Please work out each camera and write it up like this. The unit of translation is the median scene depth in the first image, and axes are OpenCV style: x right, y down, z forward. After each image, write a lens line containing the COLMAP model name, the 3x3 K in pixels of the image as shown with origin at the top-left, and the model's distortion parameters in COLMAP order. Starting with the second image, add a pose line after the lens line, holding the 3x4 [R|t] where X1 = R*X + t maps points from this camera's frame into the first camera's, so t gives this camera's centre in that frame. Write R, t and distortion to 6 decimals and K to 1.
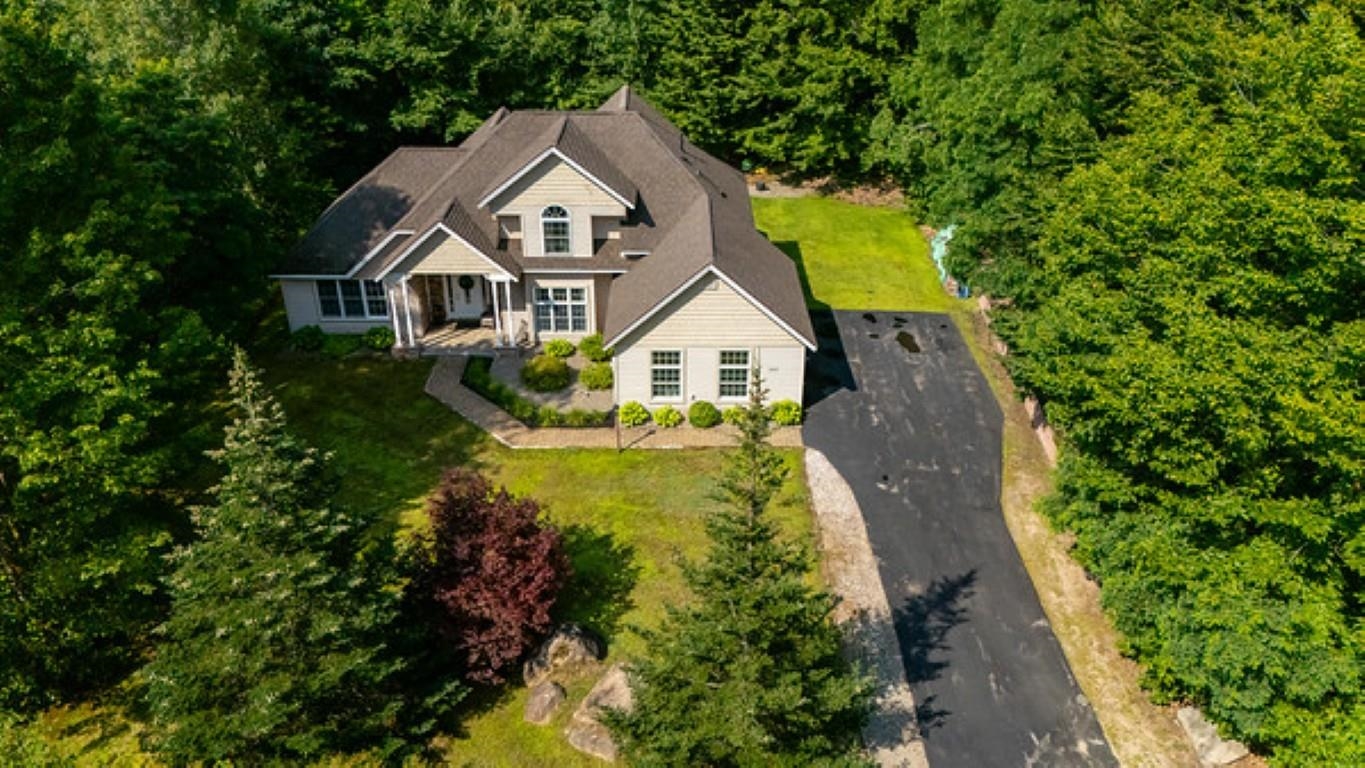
lens RADIAL K [[1016.3, 0, 686.3], [0, 1016.3, 388.1], [0, 0, 1]] dist [0.041465, -0.006585]
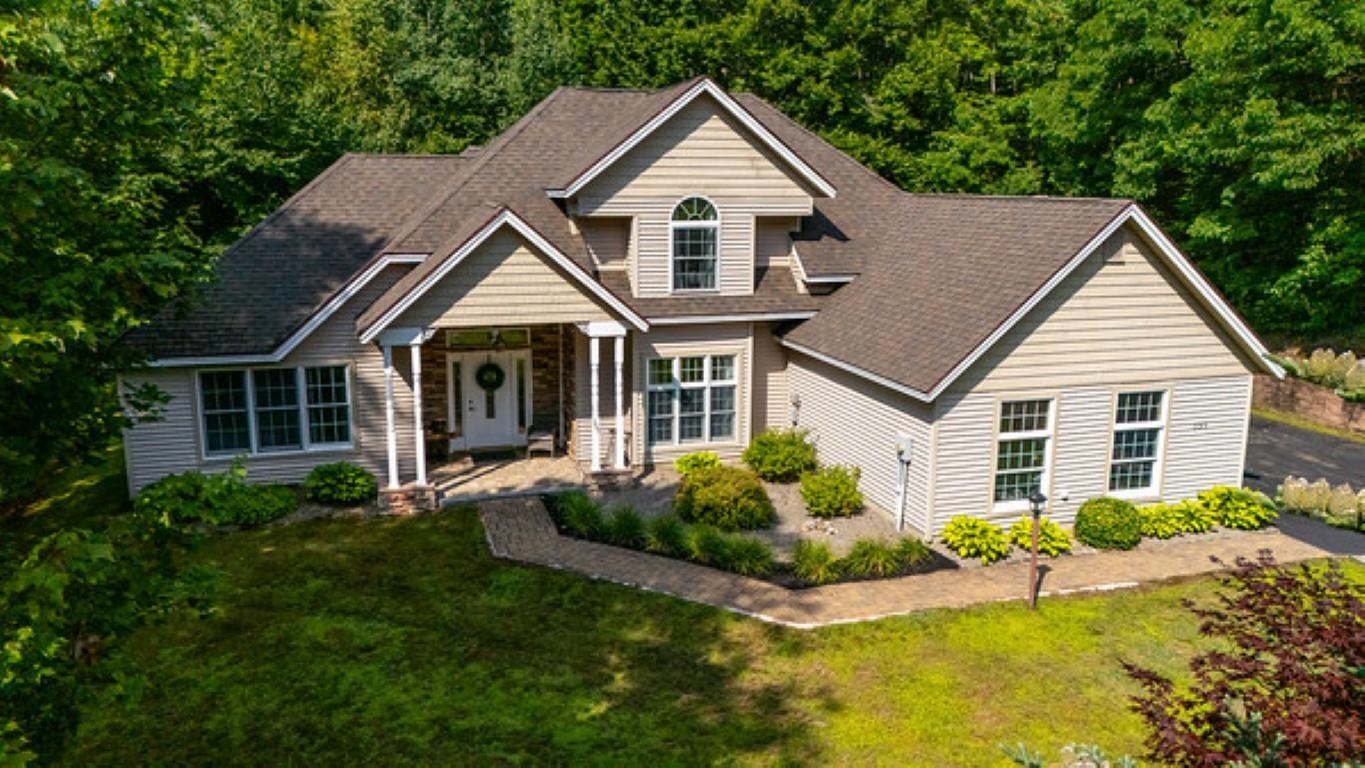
lens RADIAL K [[1000.9, 0, 673.4], [0, 1000.9, 386.9], [0, 0, 1]] dist [0.062465, -0.004506]
pose [[0.958492, -0.057844, 0.279191, -0.293670], [0.133651, 0.956111, -0.260747, 0.057772], [-0.251855, 0.287238, 0.924155, 0.523952]]
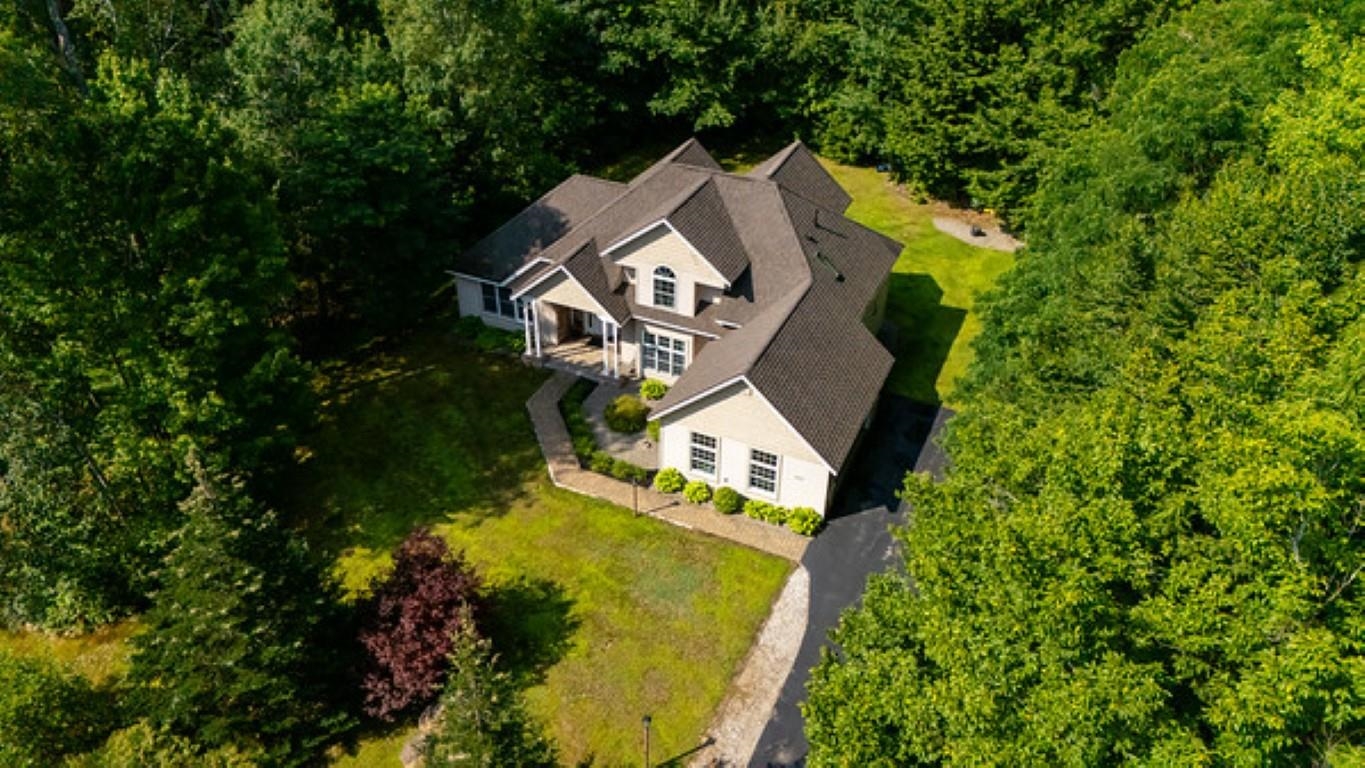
lens RADIAL K [[989.4, 0, 682.5], [0, 989.4, 384.0], [0, 0, 1]] dist [0.073330, -0.001861]
pose [[0.909858, 0.245397, -0.334573, 0.265665], [-0.208615, 0.967580, 0.142367, -0.209266], [0.358663, -0.059737, 0.931554, 0.021474]]
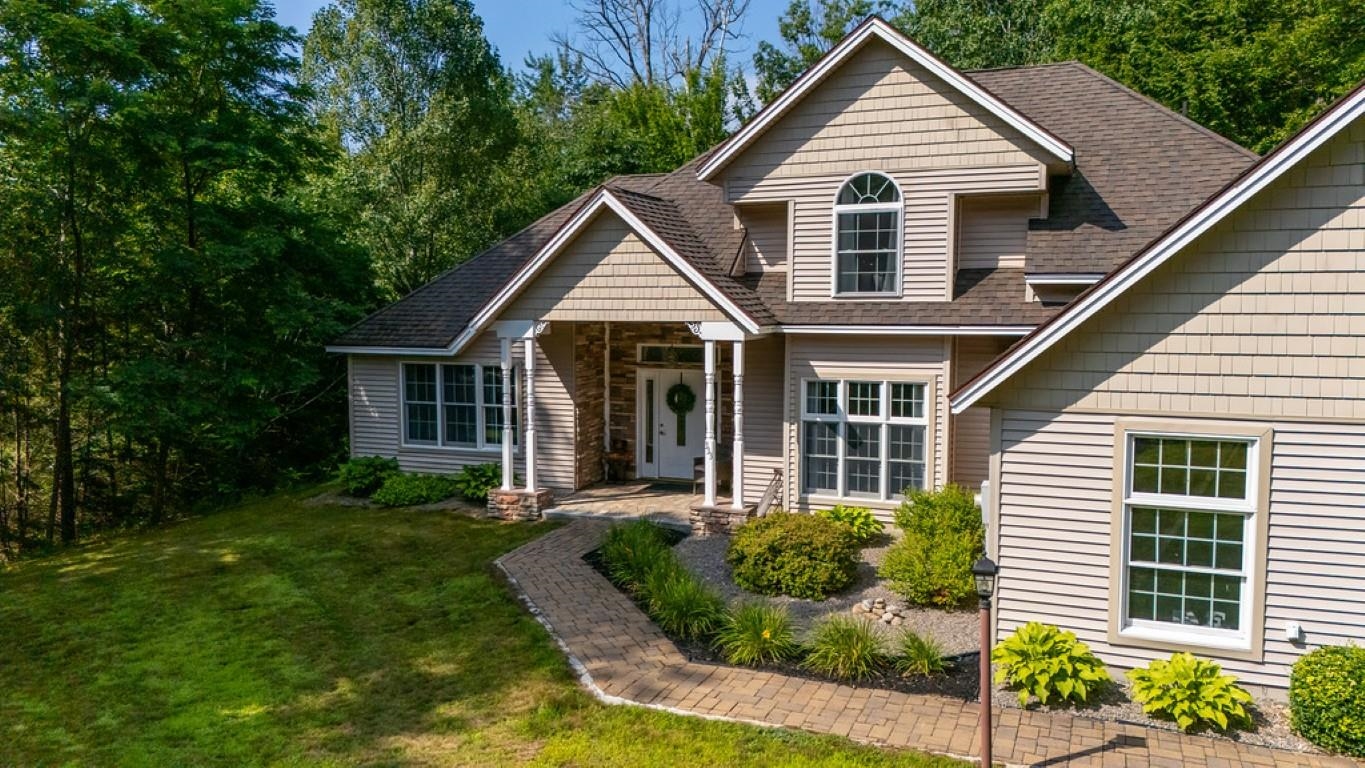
lens RADIAL K [[1000.9, 0, 673.4], [0, 1000.9, 386.9], [0, 0, 1]] dist [0.062465, -0.004506]
pose [[0.922579, 0.027877, -0.384800, -0.039229], [-0.178262, 0.915339, -0.361078, 0.068544], [0.342157, 0.401718, 0.849442, 0.640732]]
